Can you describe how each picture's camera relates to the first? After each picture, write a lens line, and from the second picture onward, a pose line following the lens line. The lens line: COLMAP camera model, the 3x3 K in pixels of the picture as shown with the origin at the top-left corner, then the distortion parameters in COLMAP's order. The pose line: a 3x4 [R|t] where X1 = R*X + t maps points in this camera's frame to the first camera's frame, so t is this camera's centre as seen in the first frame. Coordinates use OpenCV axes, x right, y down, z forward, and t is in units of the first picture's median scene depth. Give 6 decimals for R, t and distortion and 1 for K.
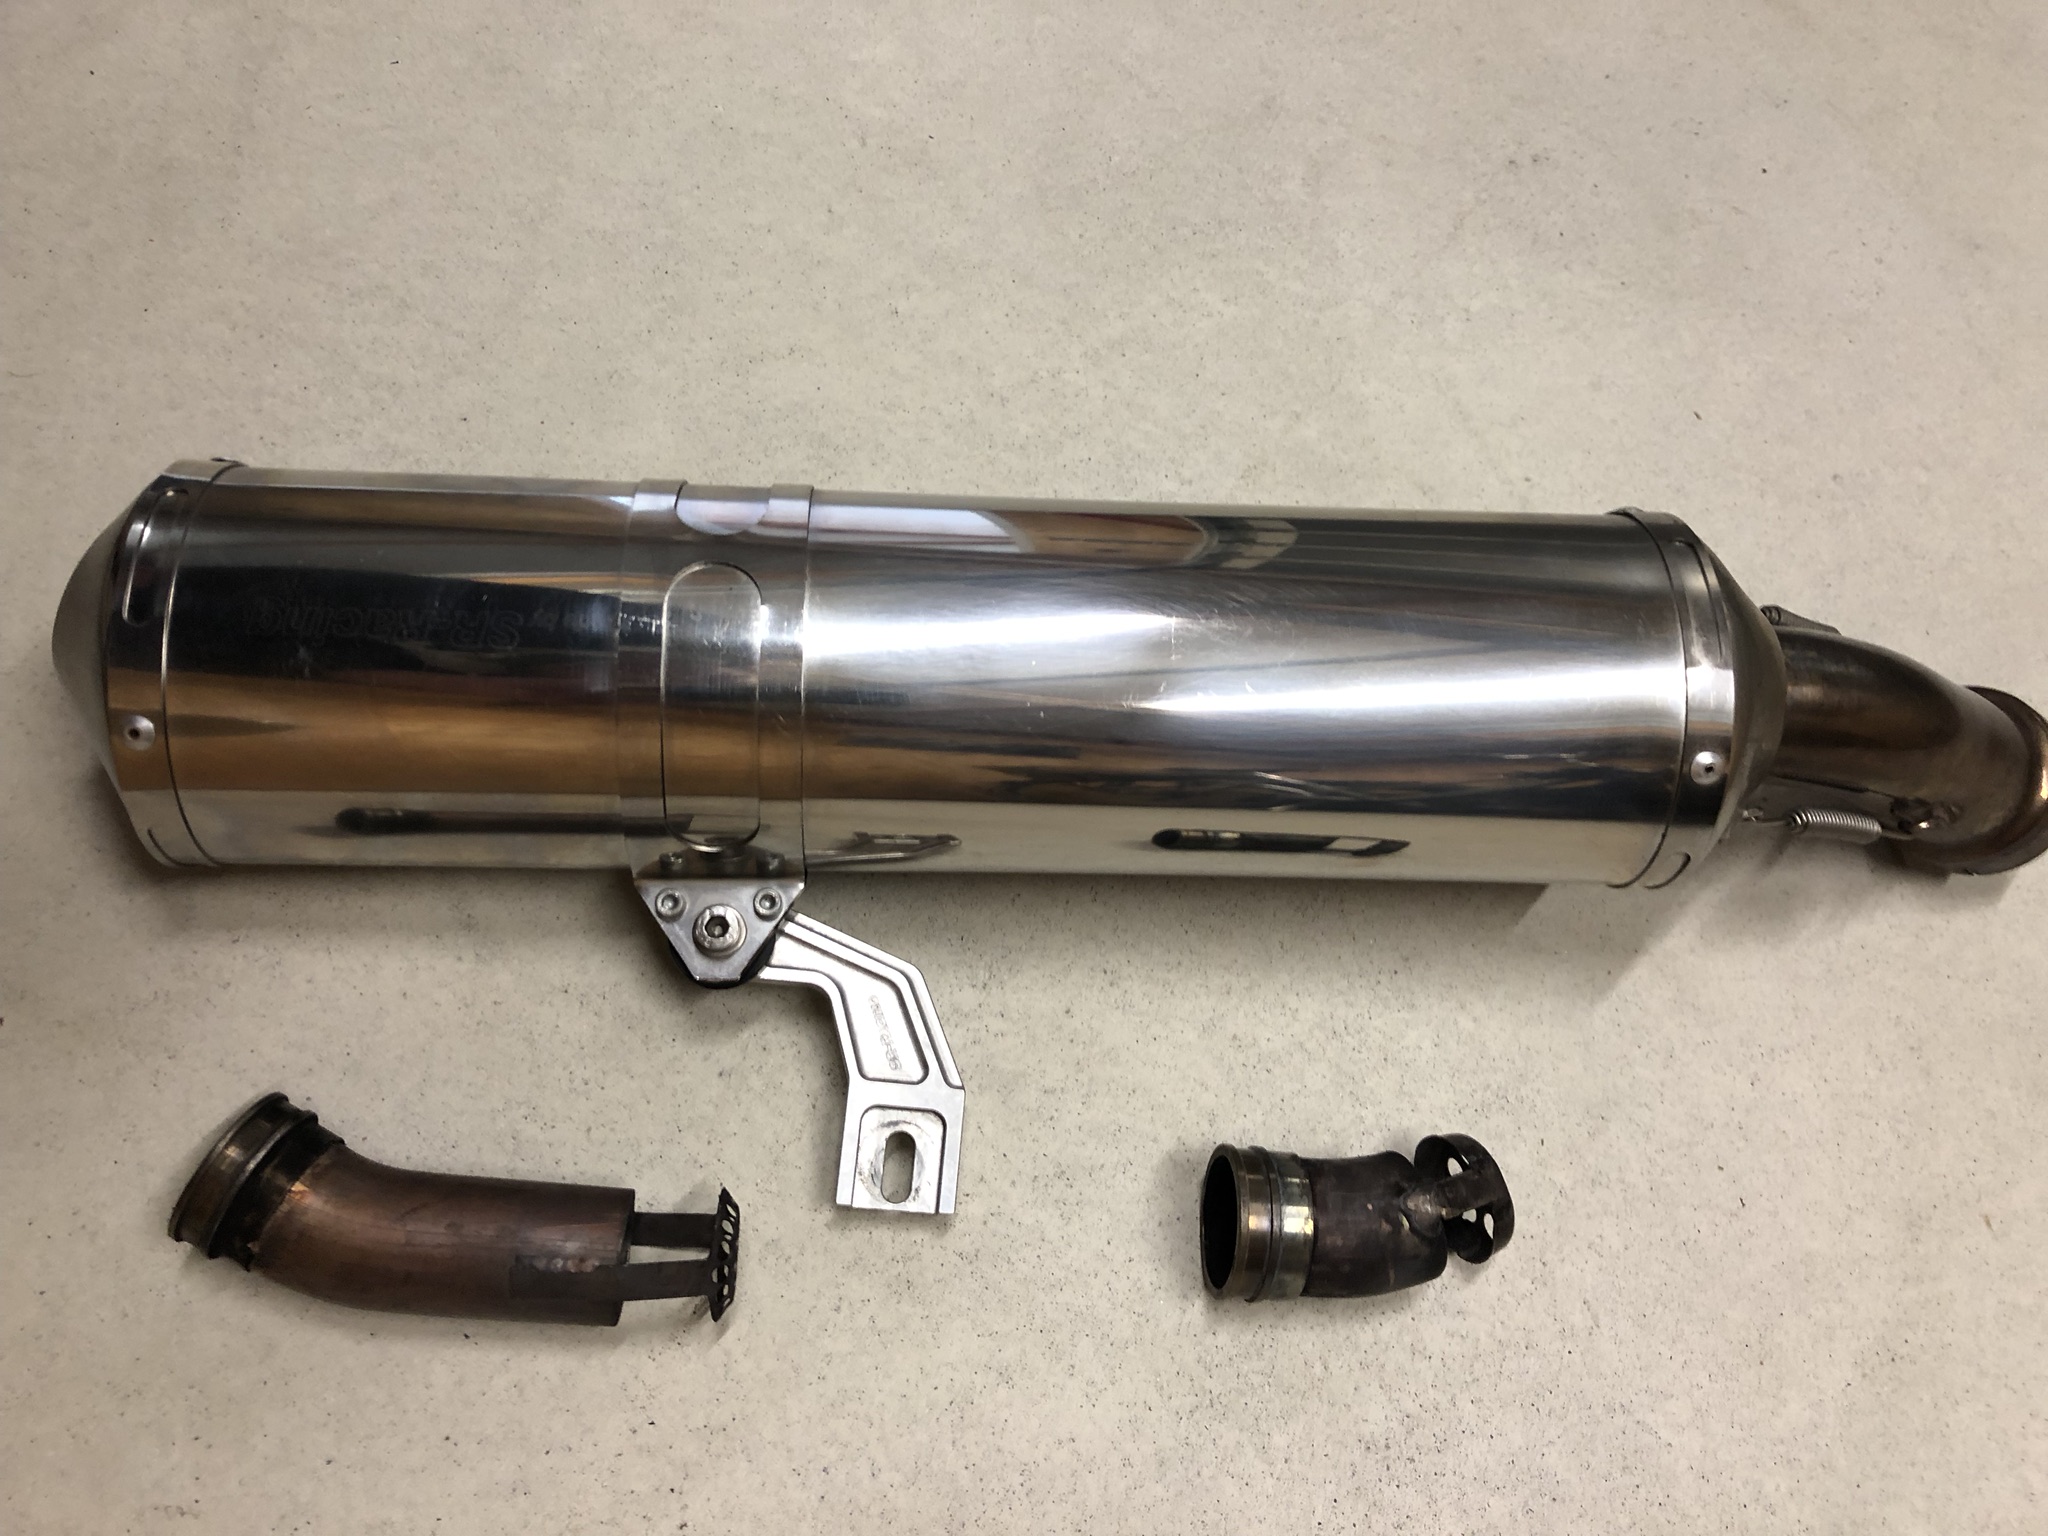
lens RADIAL K [[1638.9, 0, 1027.9], [0, 1638.9, 762.9], [0, 0, 1]] dist [-0.002763, -0.000582]
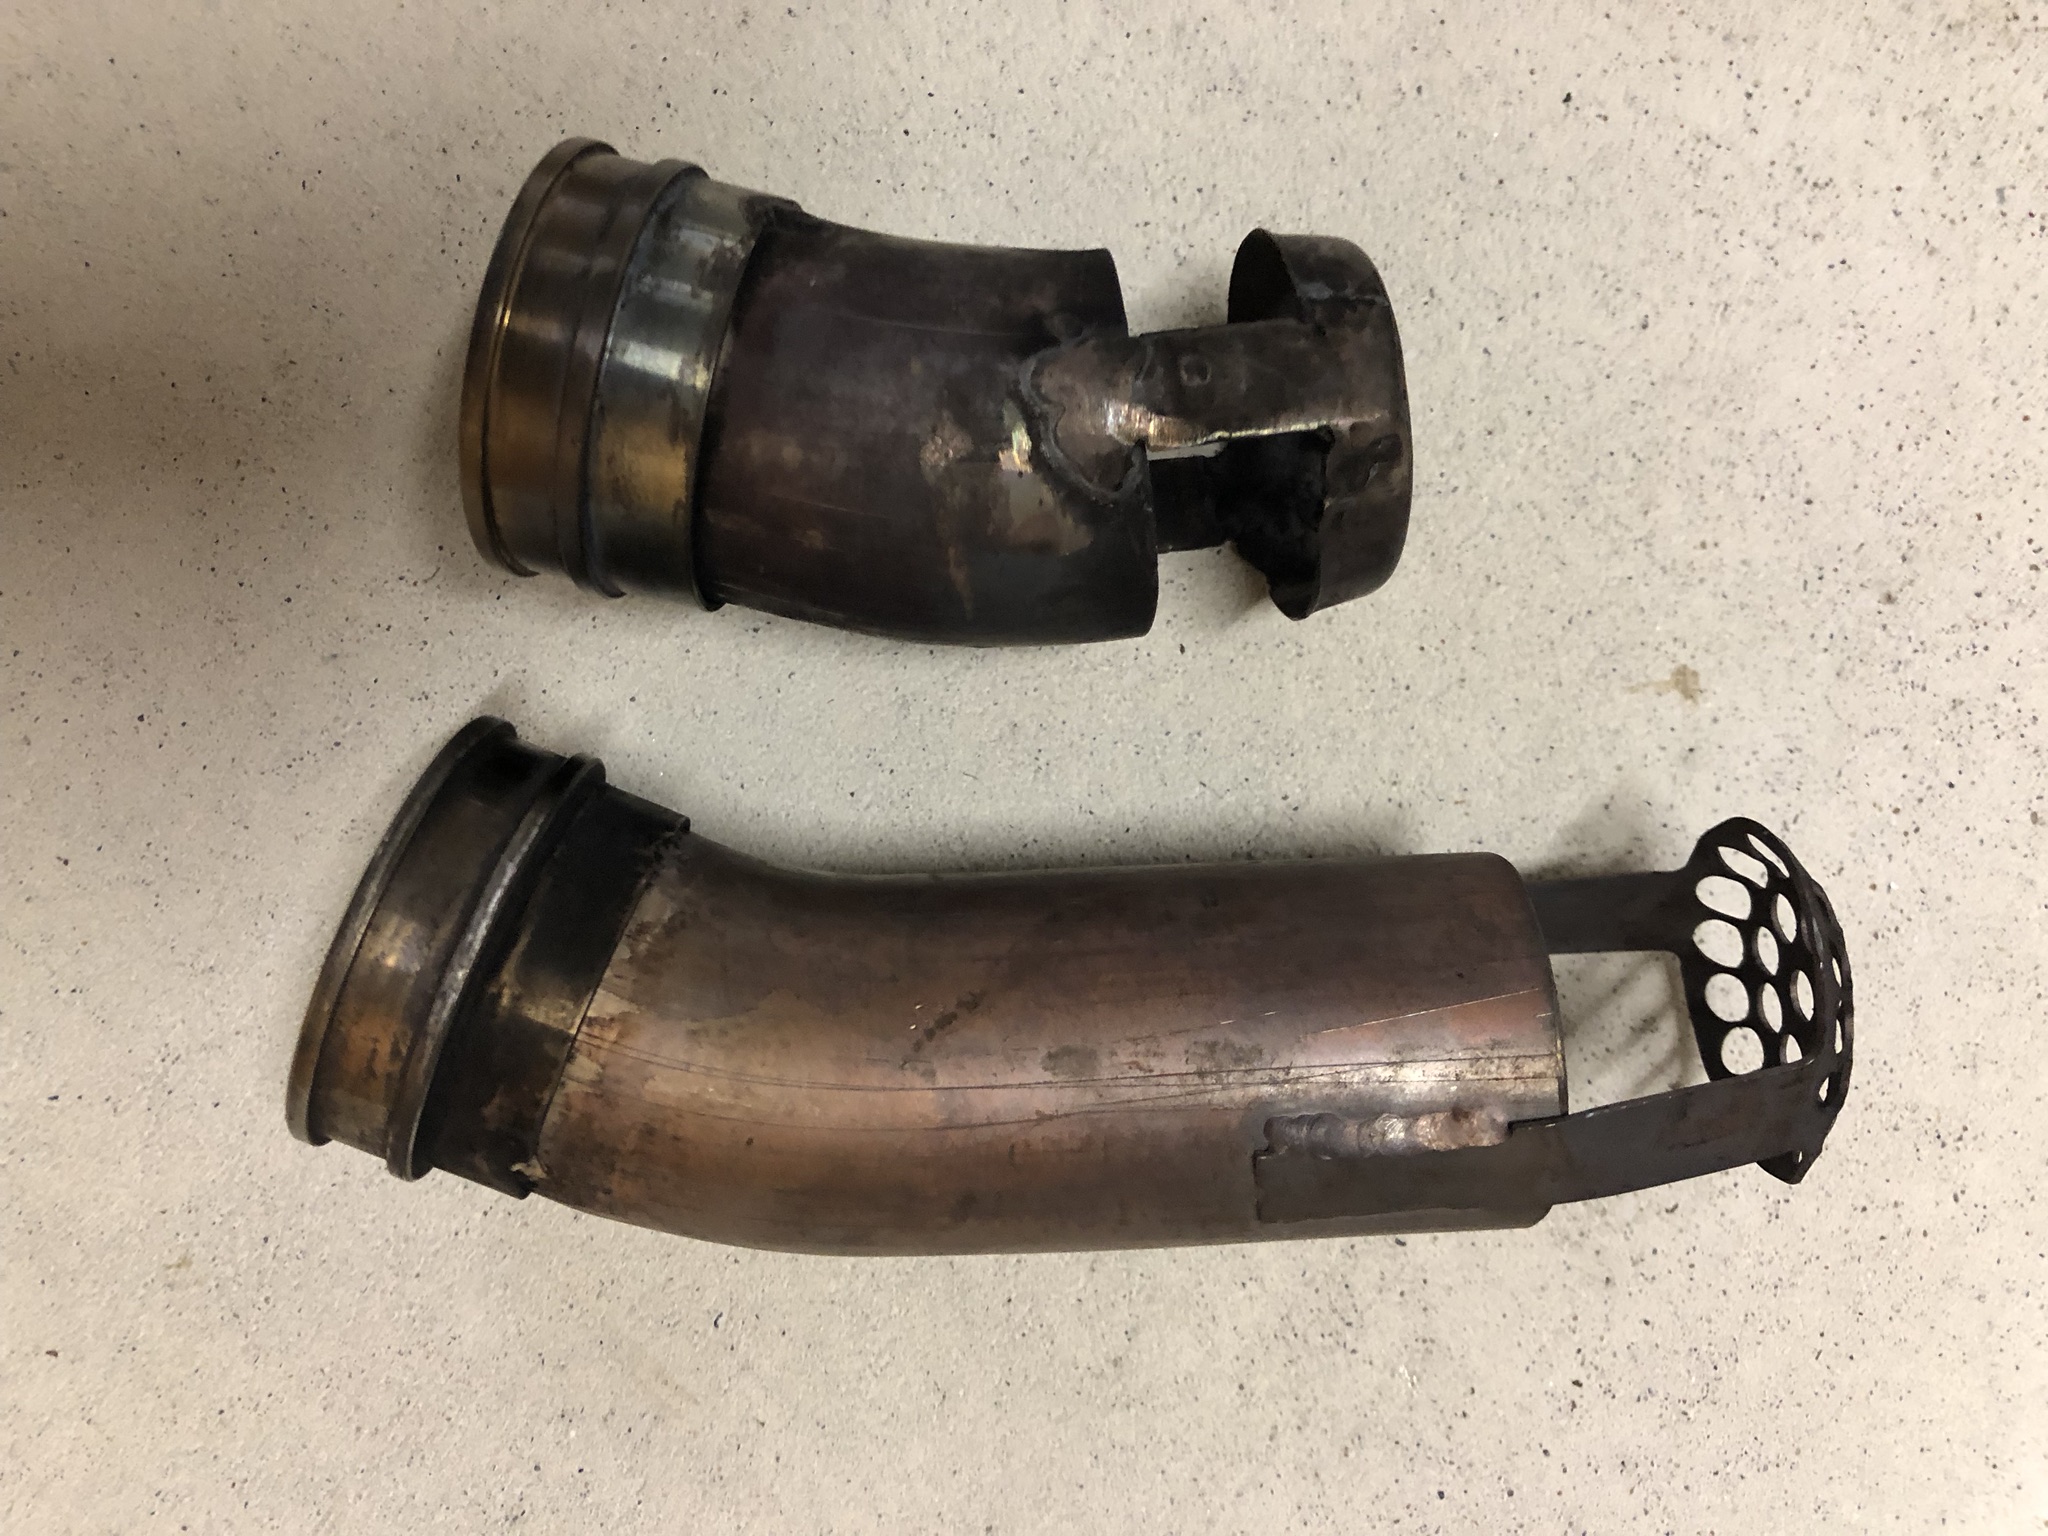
lens RADIAL K [[1638.9, 0, 1026.5], [0, 1638.9, 772.3], [0, 0, 1]] dist [-0.002763, -0.000582]
pose [[0.984409, -0.104547, -0.141455, -0.305572], [0.149608, 0.920580, 0.360763, 0.104782], [0.092504, -0.376301, 0.921868, 0.710447]]
